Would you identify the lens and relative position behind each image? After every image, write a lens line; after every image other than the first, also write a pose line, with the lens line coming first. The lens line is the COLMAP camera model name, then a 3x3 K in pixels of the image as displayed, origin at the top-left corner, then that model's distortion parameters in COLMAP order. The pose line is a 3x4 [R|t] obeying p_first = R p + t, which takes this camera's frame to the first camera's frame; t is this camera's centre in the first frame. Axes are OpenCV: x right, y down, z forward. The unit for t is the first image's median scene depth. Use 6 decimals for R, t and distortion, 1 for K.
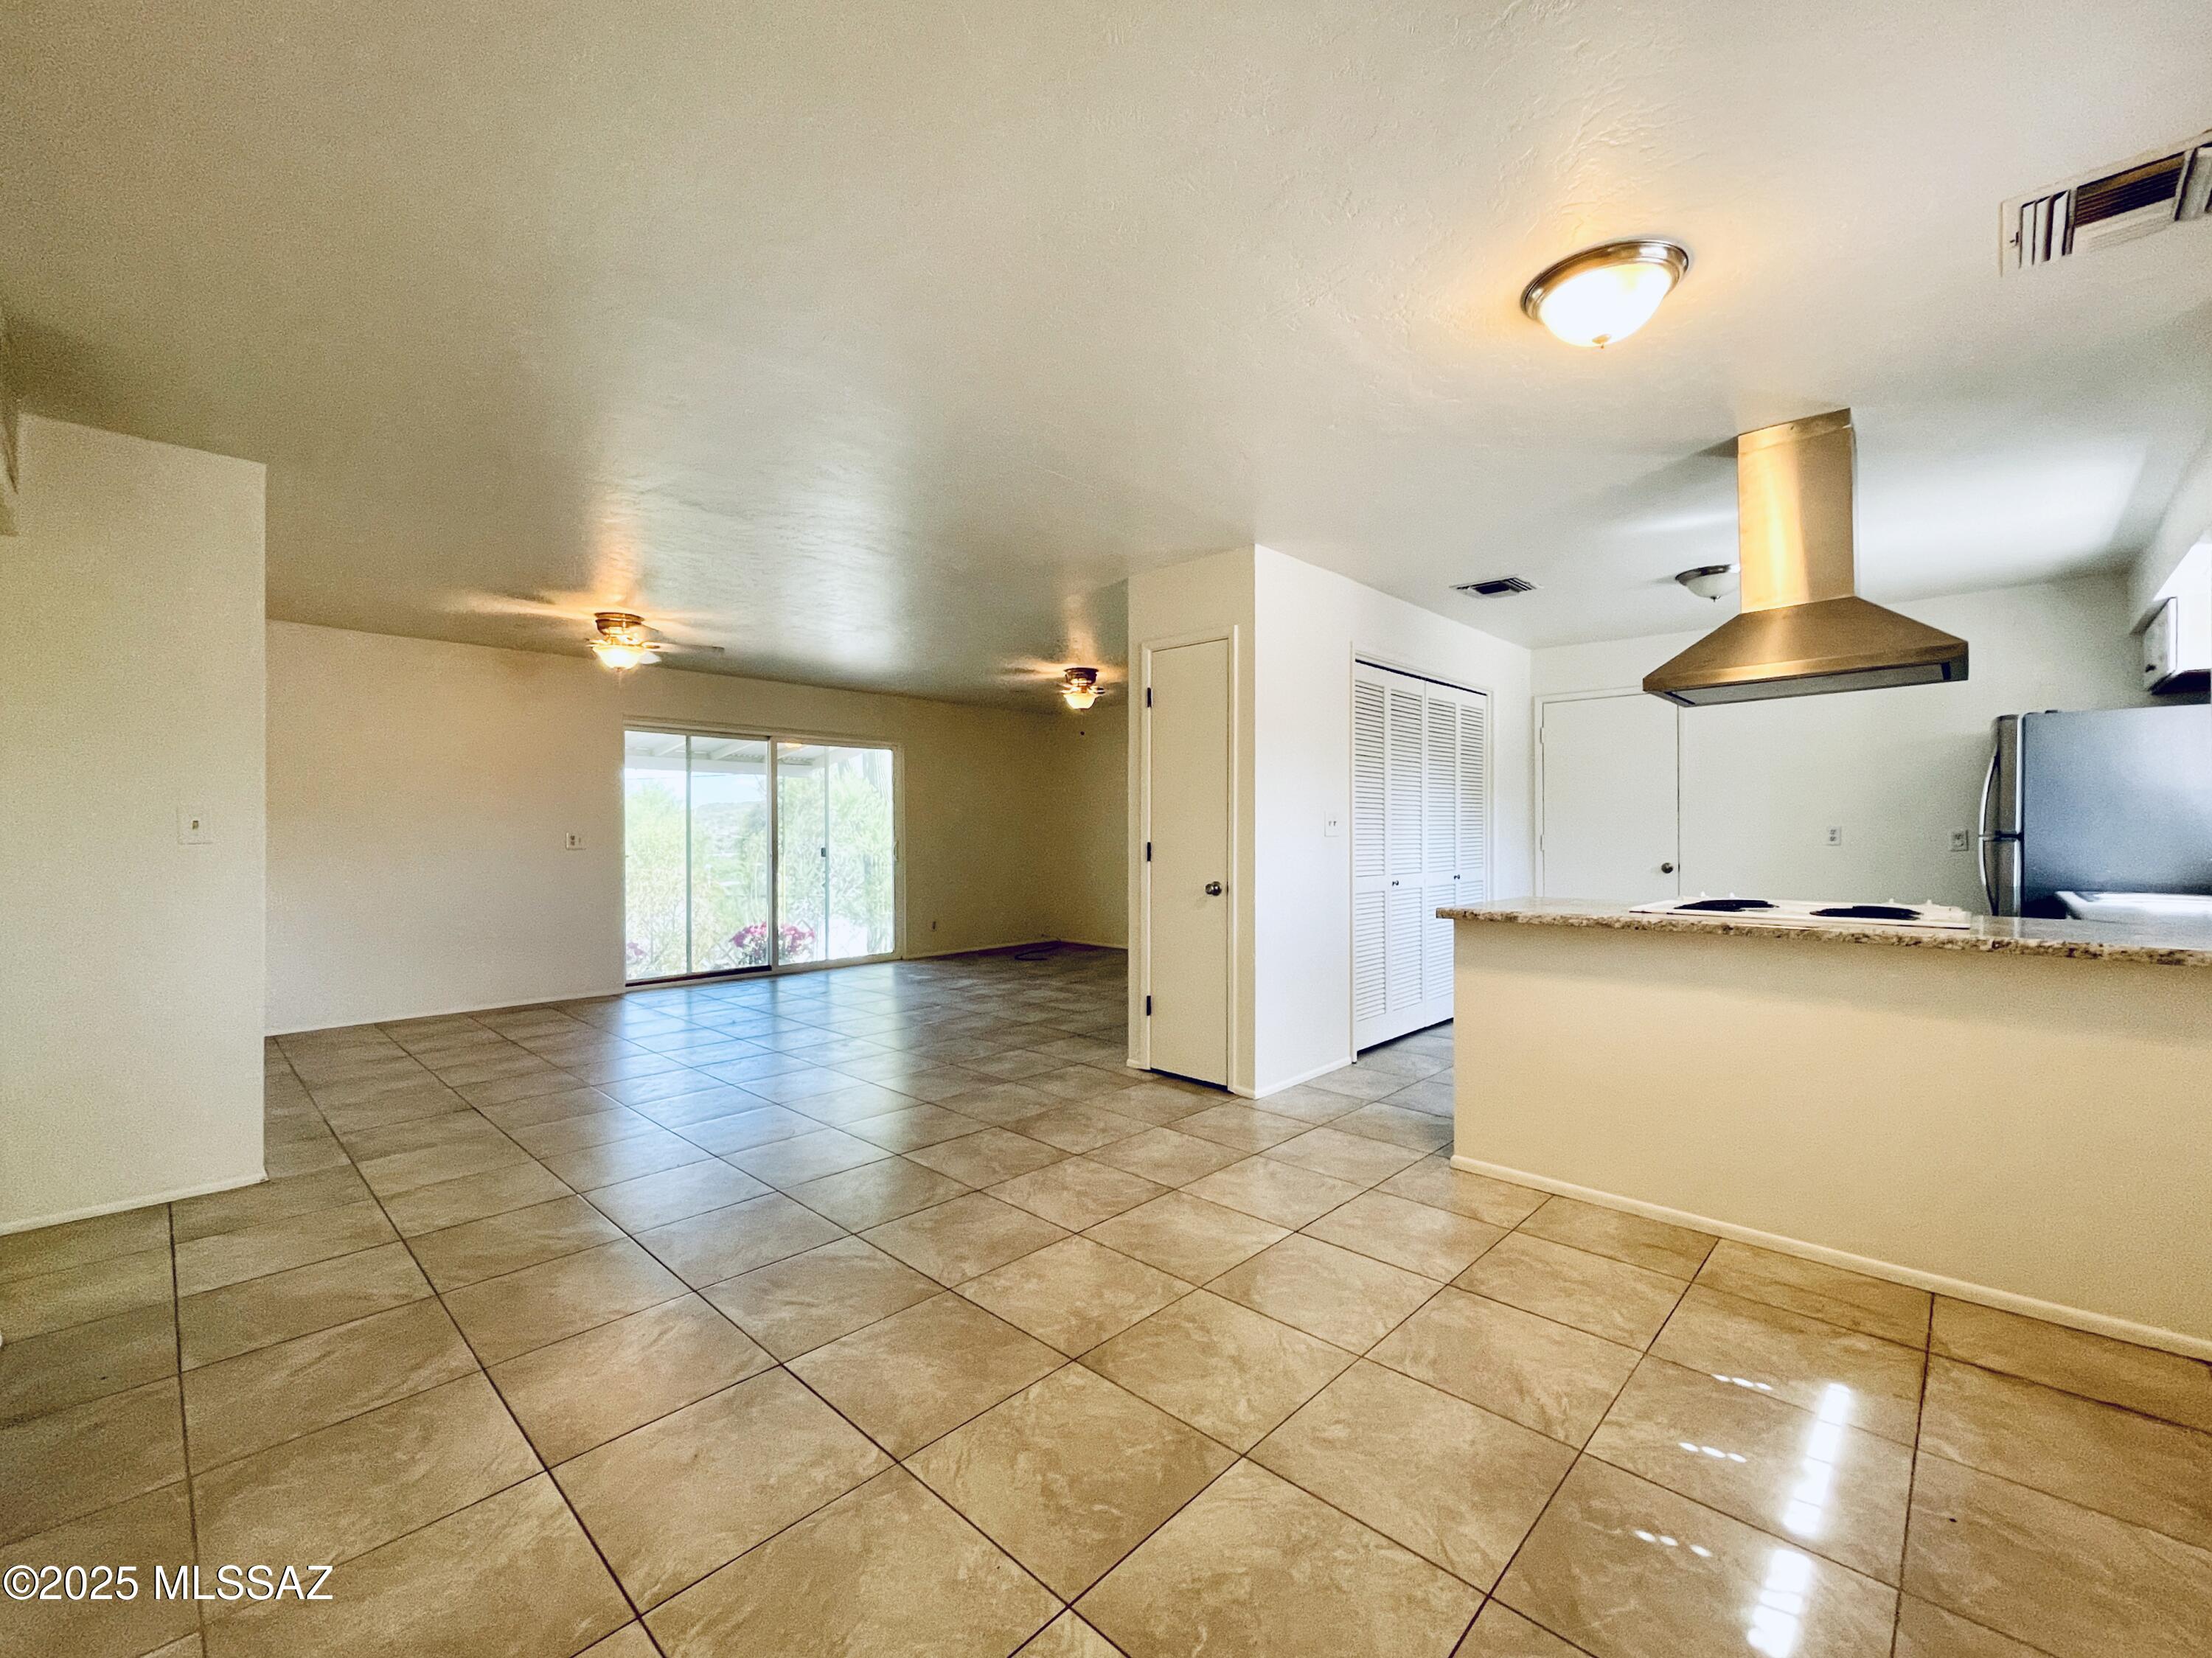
lens RADIAL K [[917.1, 0, 1125.5], [0, 917.1, 821.7], [0, 0, 1]] dist [-0.001082, -0.000021]
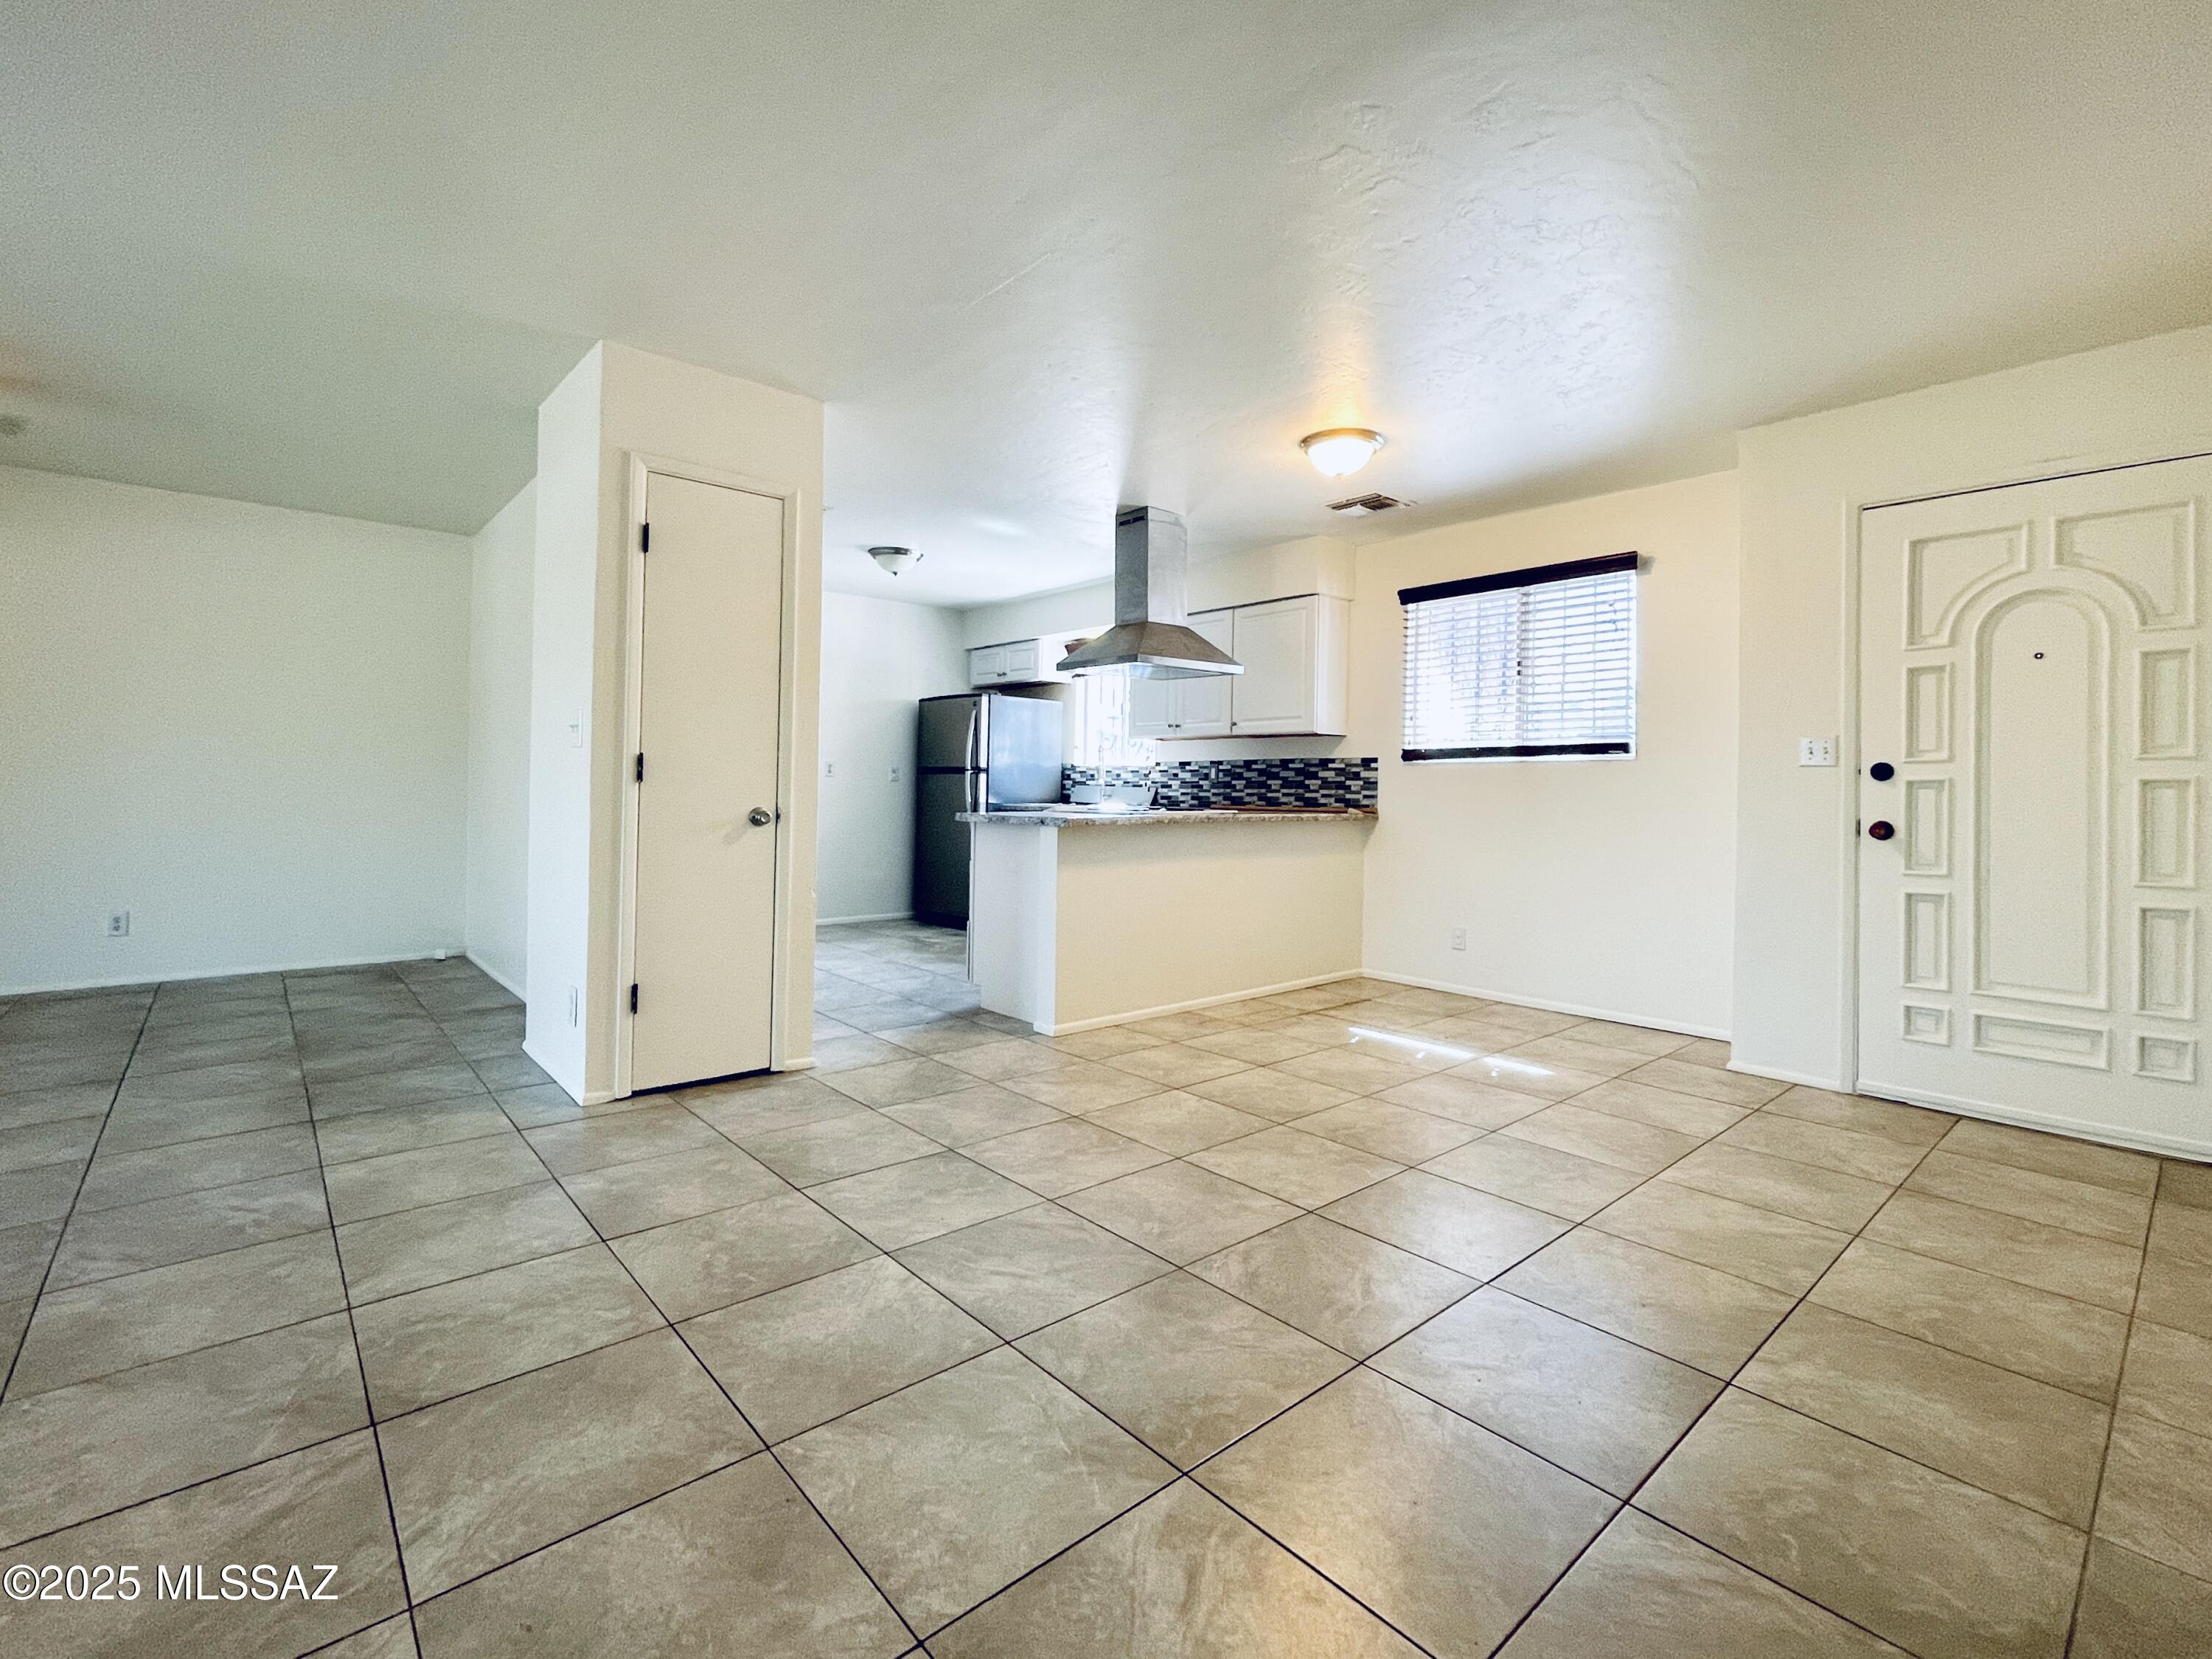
lens RADIAL K [[988.7, 0, 1101.9], [0, 988.7, 779.5], [0, 0, 1]] dist [-0.001389, 0.000210]
pose [[0.102943, 0.010643, 0.994630, -0.914120], [-0.024217, 0.999673, -0.008191, 0.054504], [-0.994392, -0.023243, 0.103167, 0.824595]]
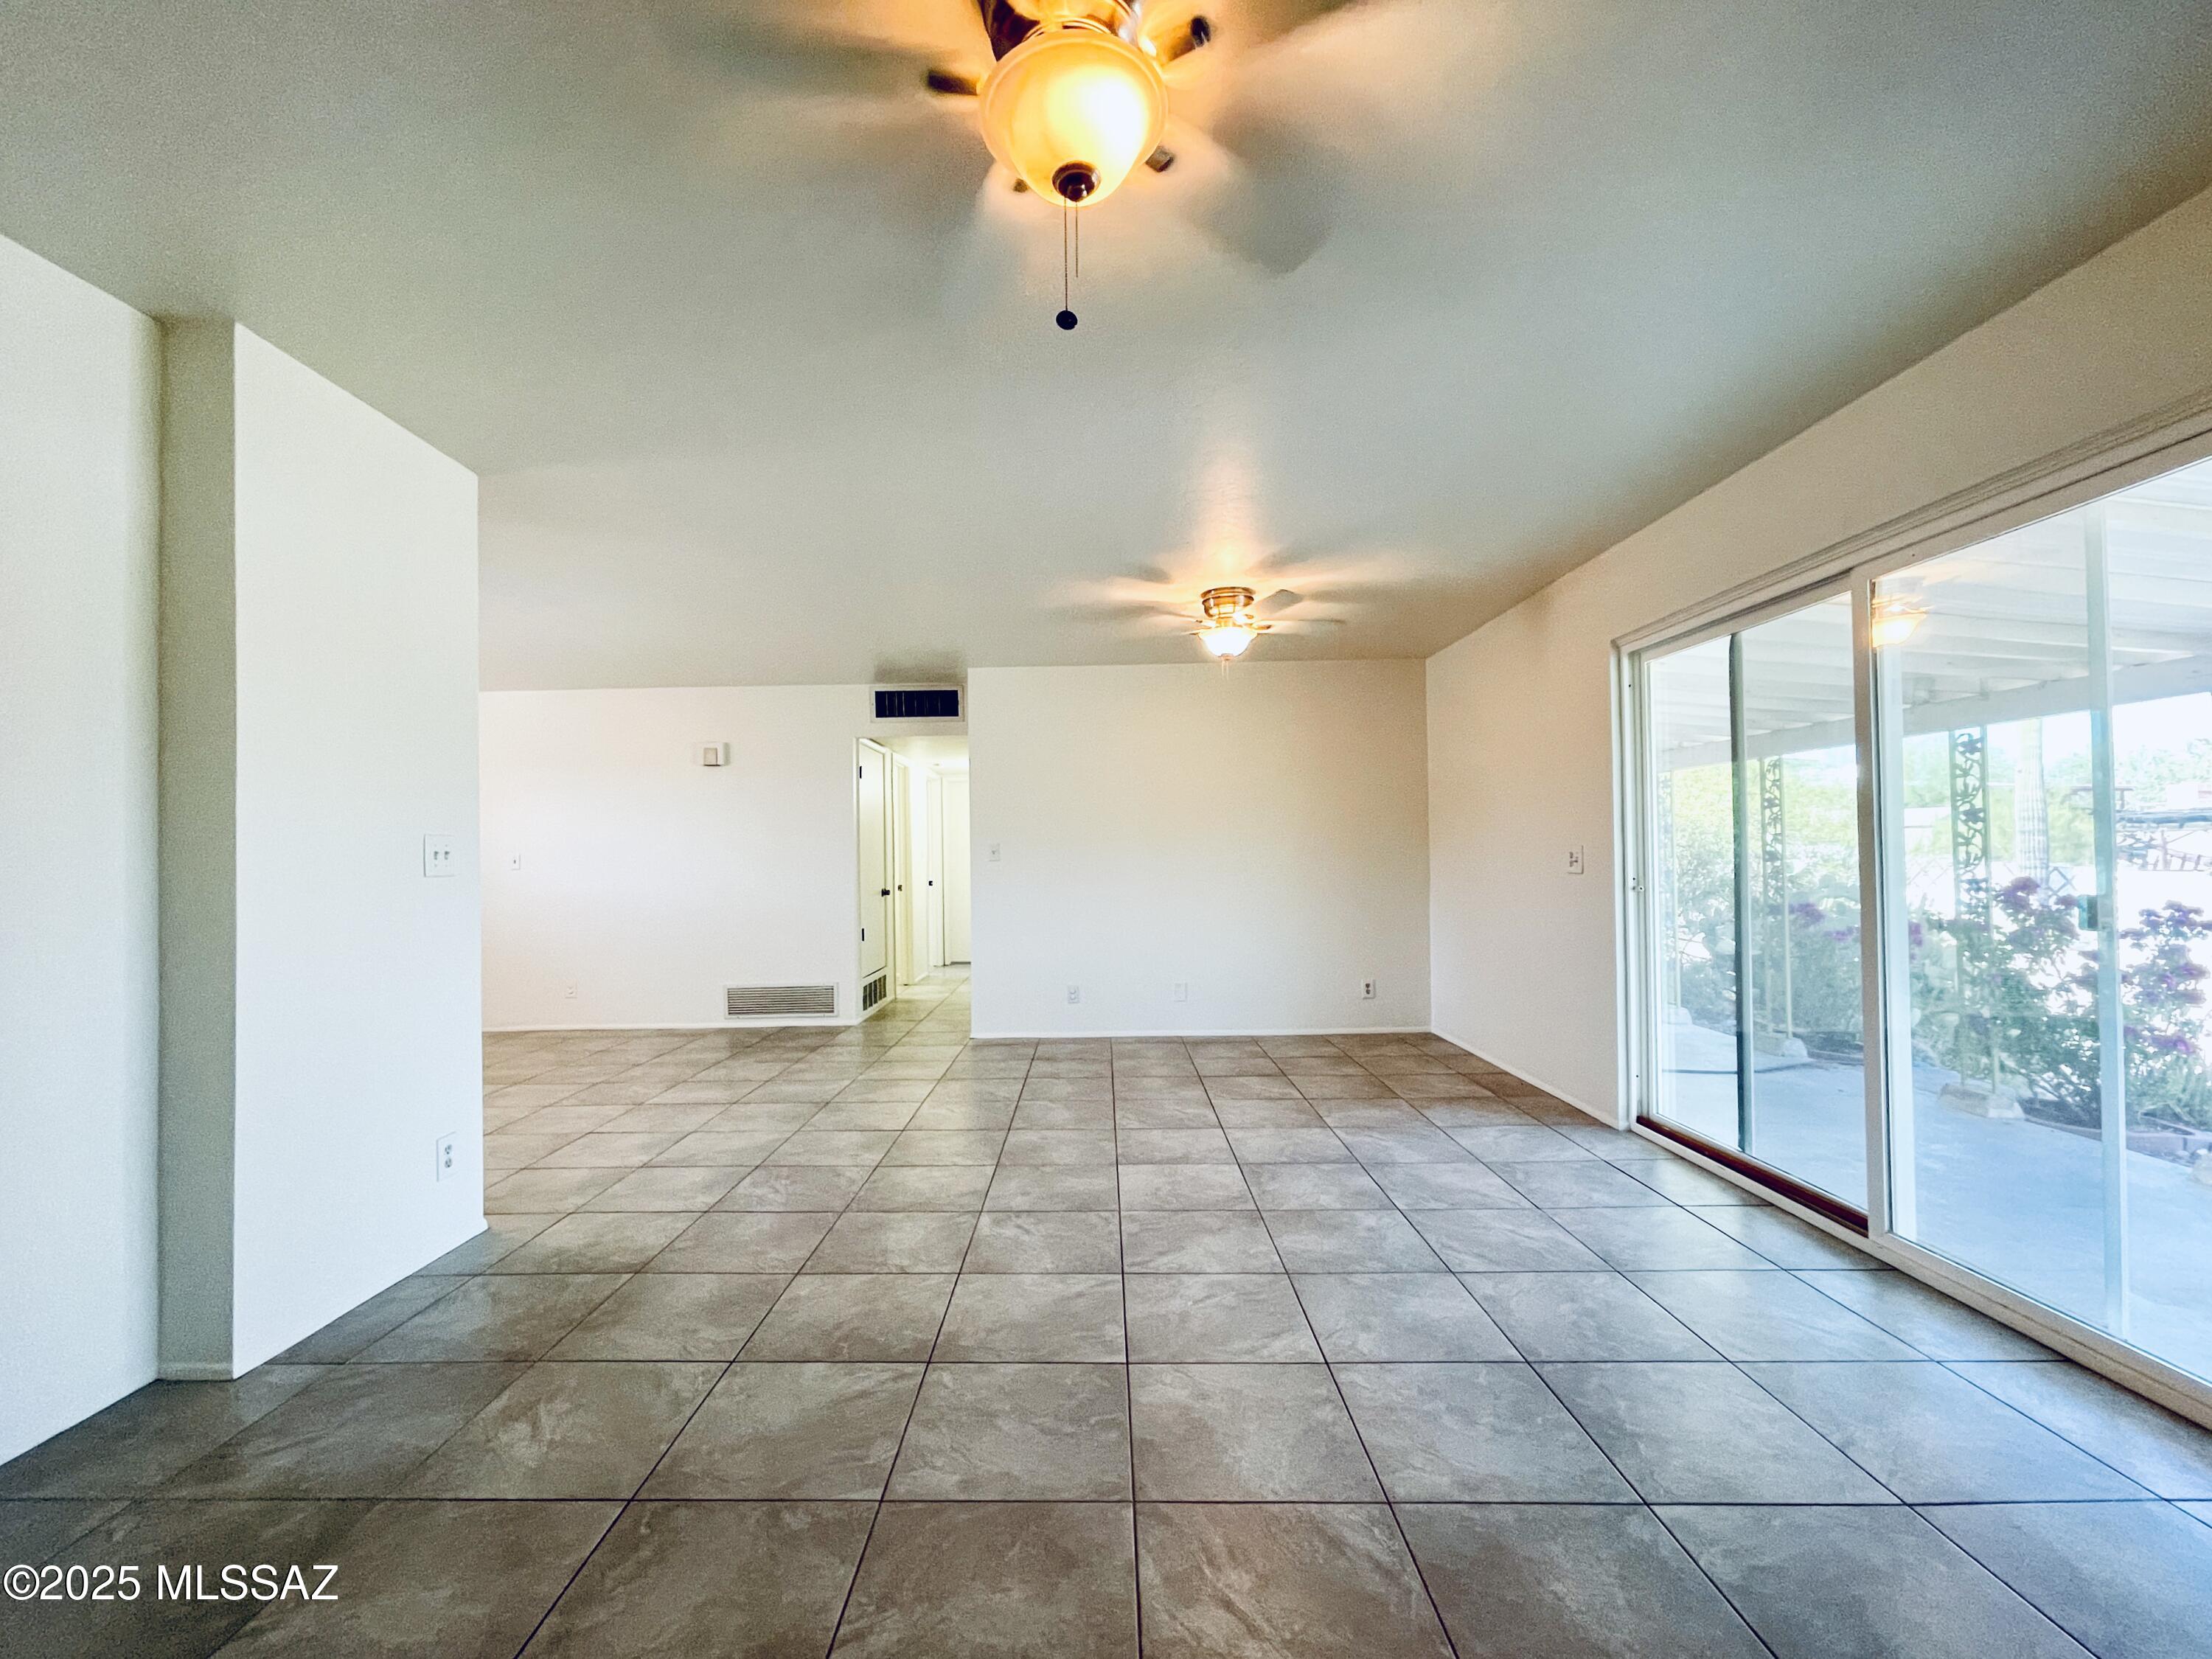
lens RADIAL K [[897.9, 0, 1106.0], [0, 897.9, 829.5], [0, 0, 1]] dist [-0.001435, 0.000574]
pose [[-0.727954, -0.009796, -0.685556, 0.164619], [0.025277, 0.998835, -0.041112, 0.034013], [0.685160, -0.047257, -0.726858, 2.510821]]
